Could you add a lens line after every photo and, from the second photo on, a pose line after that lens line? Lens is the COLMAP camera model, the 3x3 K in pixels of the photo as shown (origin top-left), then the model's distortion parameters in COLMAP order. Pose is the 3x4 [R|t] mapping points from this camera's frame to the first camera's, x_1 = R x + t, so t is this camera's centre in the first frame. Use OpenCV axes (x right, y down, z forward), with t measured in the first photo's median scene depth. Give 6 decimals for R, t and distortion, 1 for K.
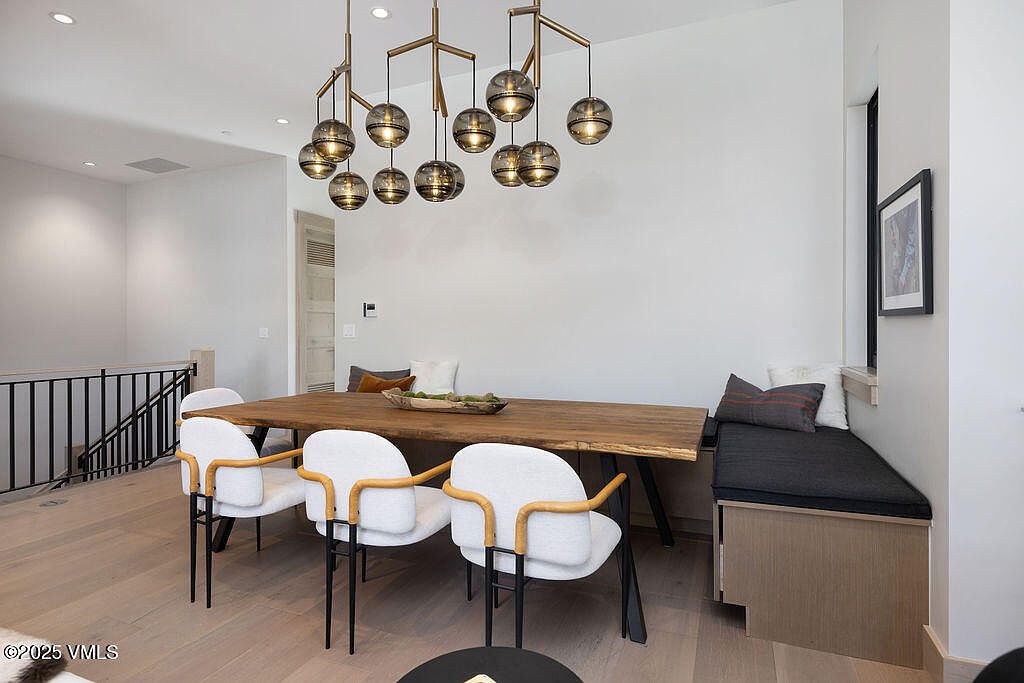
lens RADIAL K [[520.6, 0, 512.0], [0, 520.6, 341.5], [0, 0, 1]] dist [-0.028940, 0.000021]
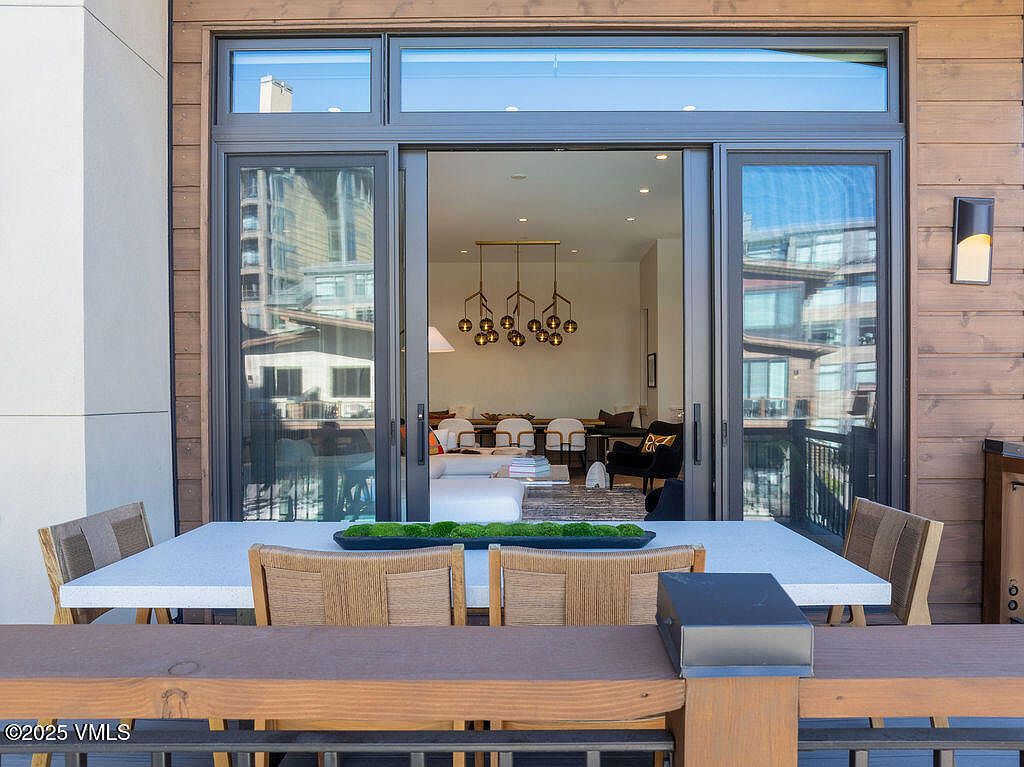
lens RADIAL K [[728.7, 0, 507.5], [0, 728.7, 379.2], [0, 0, 1]] dist [-0.032769, 0.003070]
pose [[0.933860, 0.014409, 0.357349, -1.885183], [-0.002665, 0.999441, -0.033335, 0.059499], [-0.357630, 0.030178, 0.933376, -3.189419]]
